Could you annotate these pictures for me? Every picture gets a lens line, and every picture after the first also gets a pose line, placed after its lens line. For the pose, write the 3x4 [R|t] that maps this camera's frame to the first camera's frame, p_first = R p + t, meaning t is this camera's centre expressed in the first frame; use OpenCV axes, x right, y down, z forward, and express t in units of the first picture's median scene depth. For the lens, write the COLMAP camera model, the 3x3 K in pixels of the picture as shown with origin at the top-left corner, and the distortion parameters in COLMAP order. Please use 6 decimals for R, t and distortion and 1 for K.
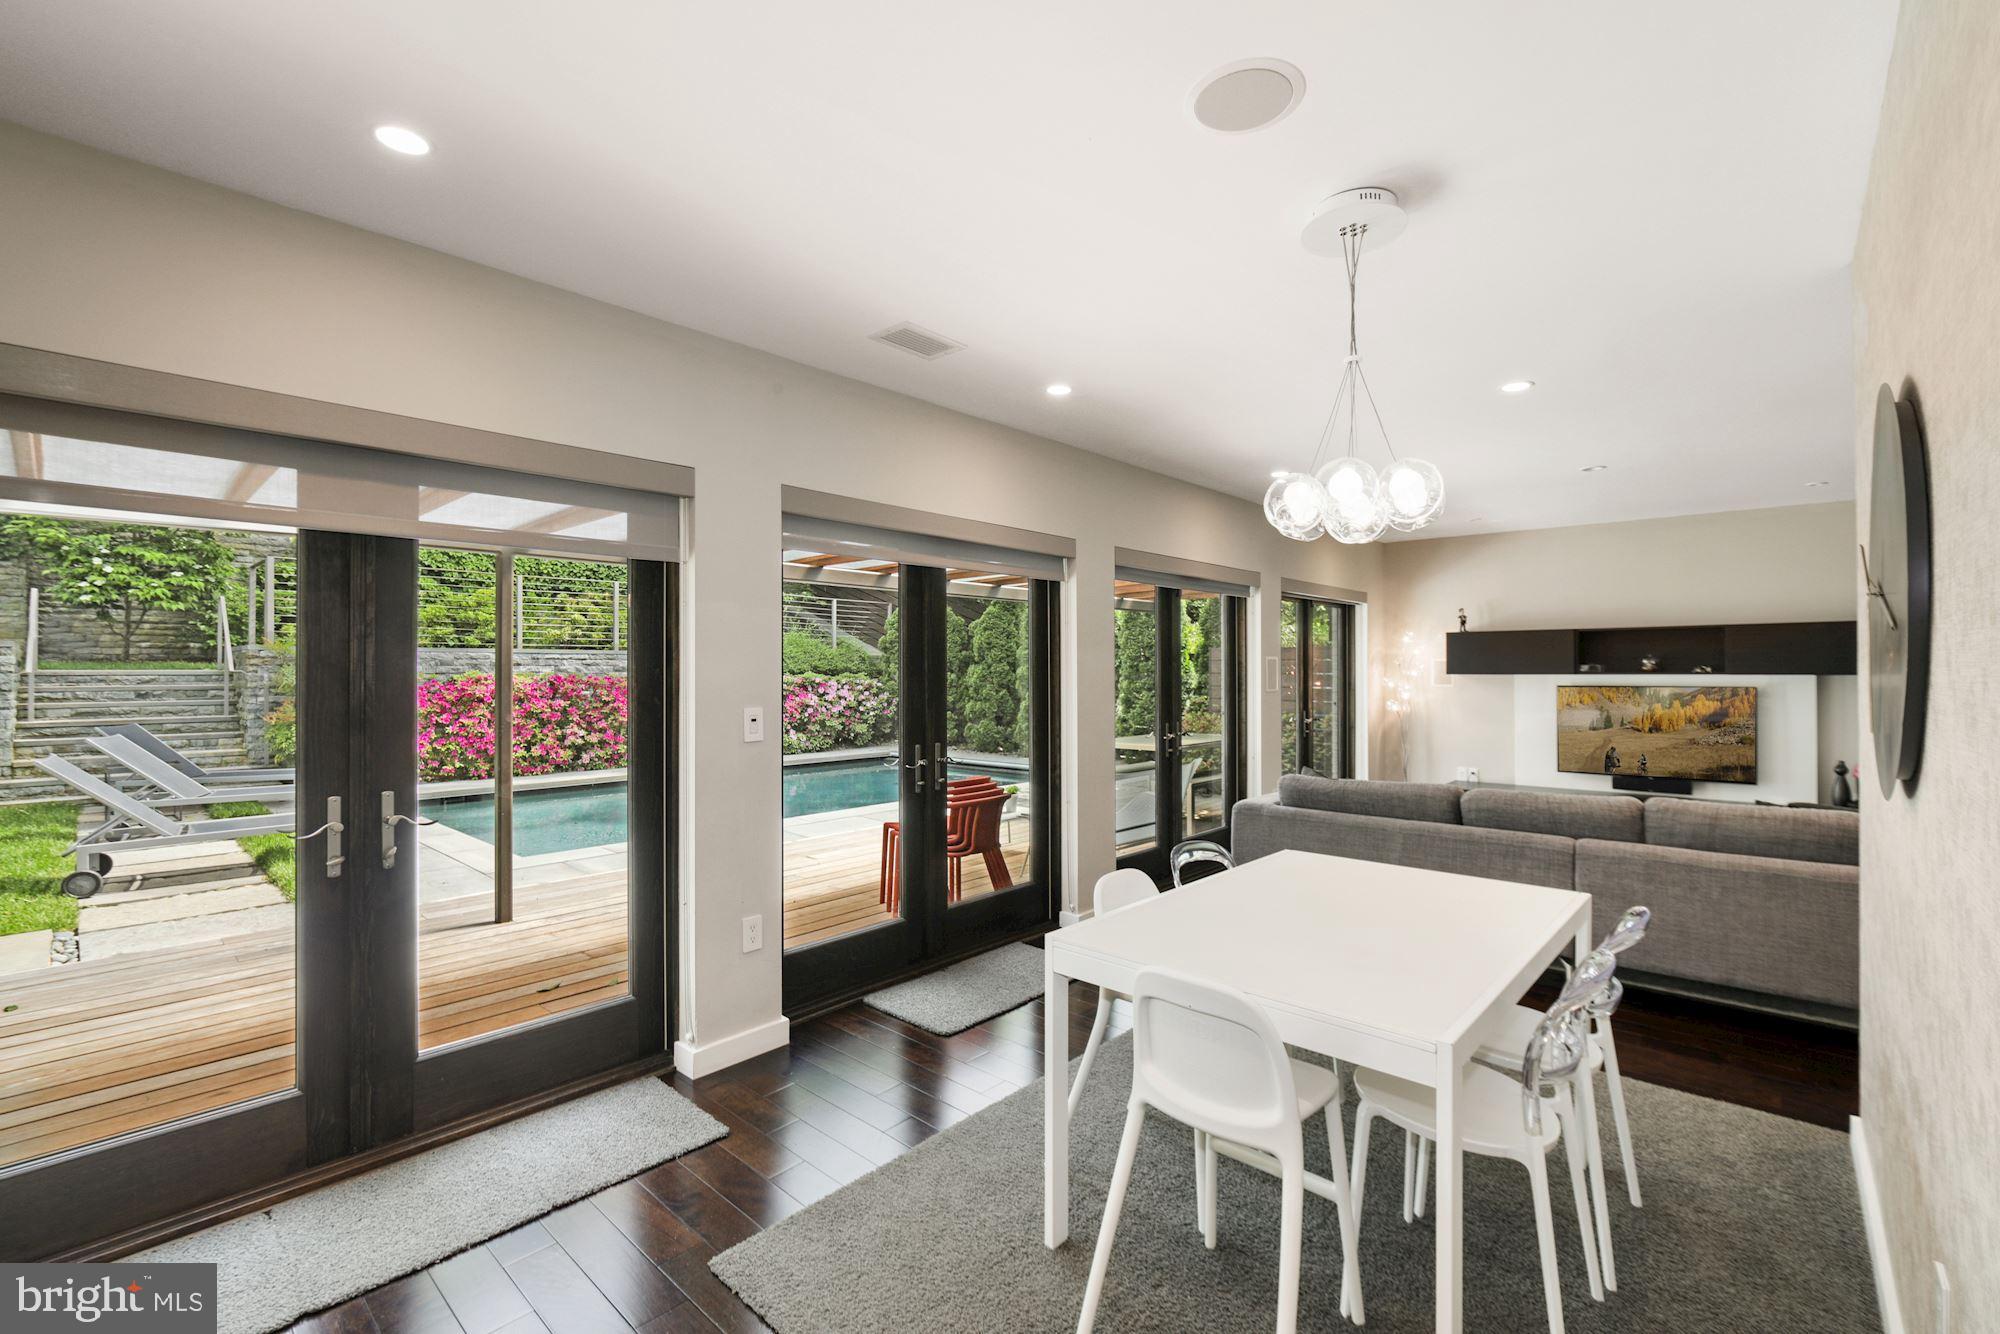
lens RADIAL K [[856.9, 0, 1000.0], [0, 856.9, 667.0], [0, 0, 1]] dist [-0.006203, 0.000321]
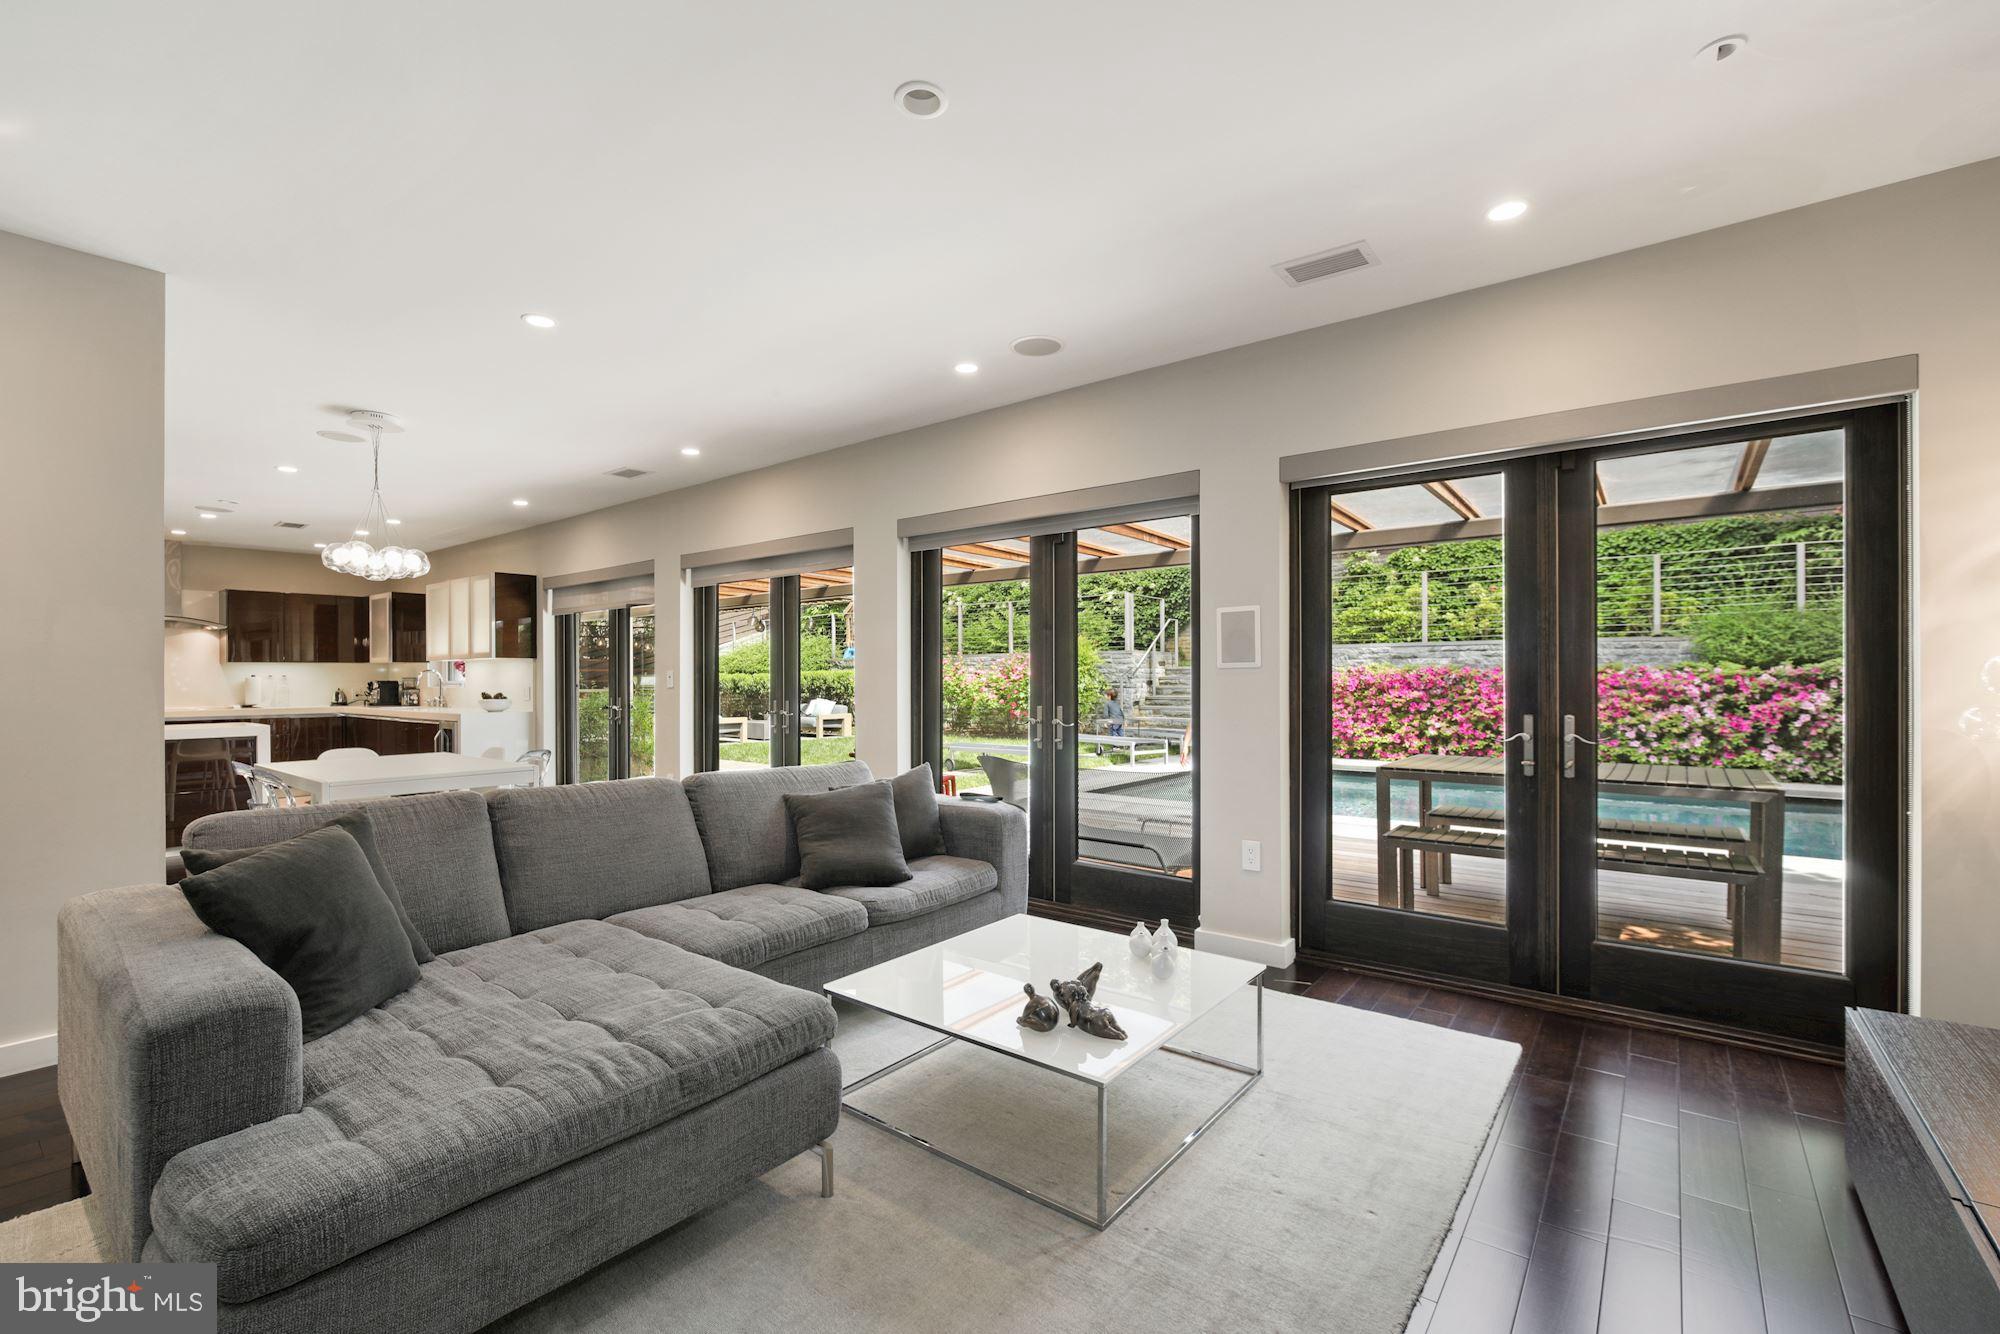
lens RADIAL K [[856.9, 0, 1000.0], [0, 856.9, 667.0], [0, 0, 1]] dist [-0.006203, 0.000321]
pose [[0.069290, -0.008923, -0.997557, 0.377500], [0.010112, 0.999915, -0.008242, 0.010639], [0.997545, -0.009516, 0.069375, 0.343468]]
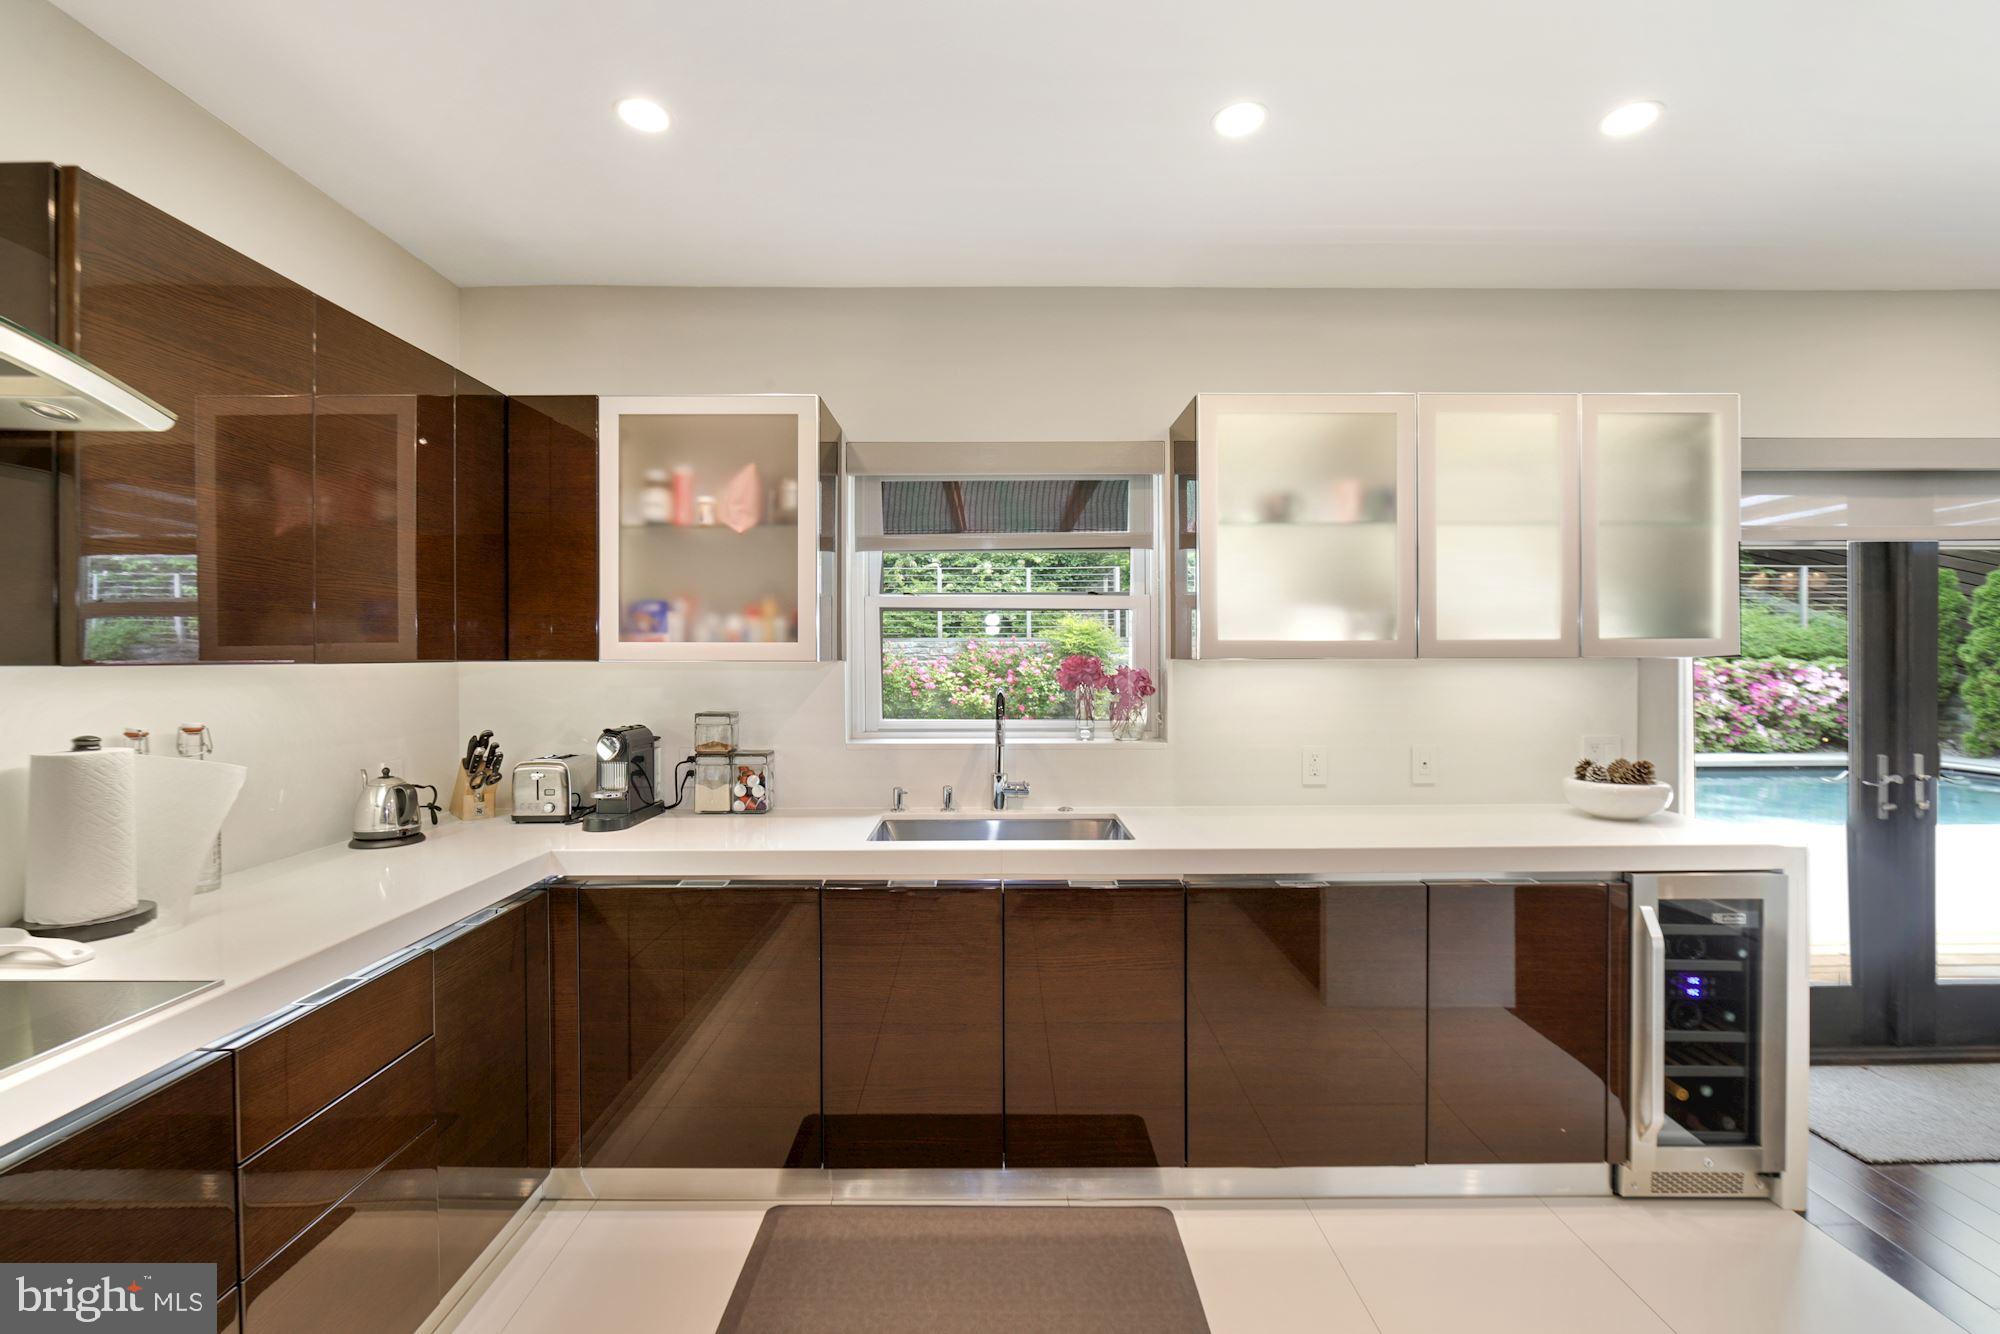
lens RADIAL K [[884.2, 0, 1000.0], [0, 884.2, 667.0], [0, 0, 1]] dist [-0.001718, 0.000224]
pose [[0.684168, 0.005268, -0.729305, -0.118187], [0.007128, 0.999878, 0.013909, -0.000642], [0.729289, -0.014715, 0.684047, -0.133783]]
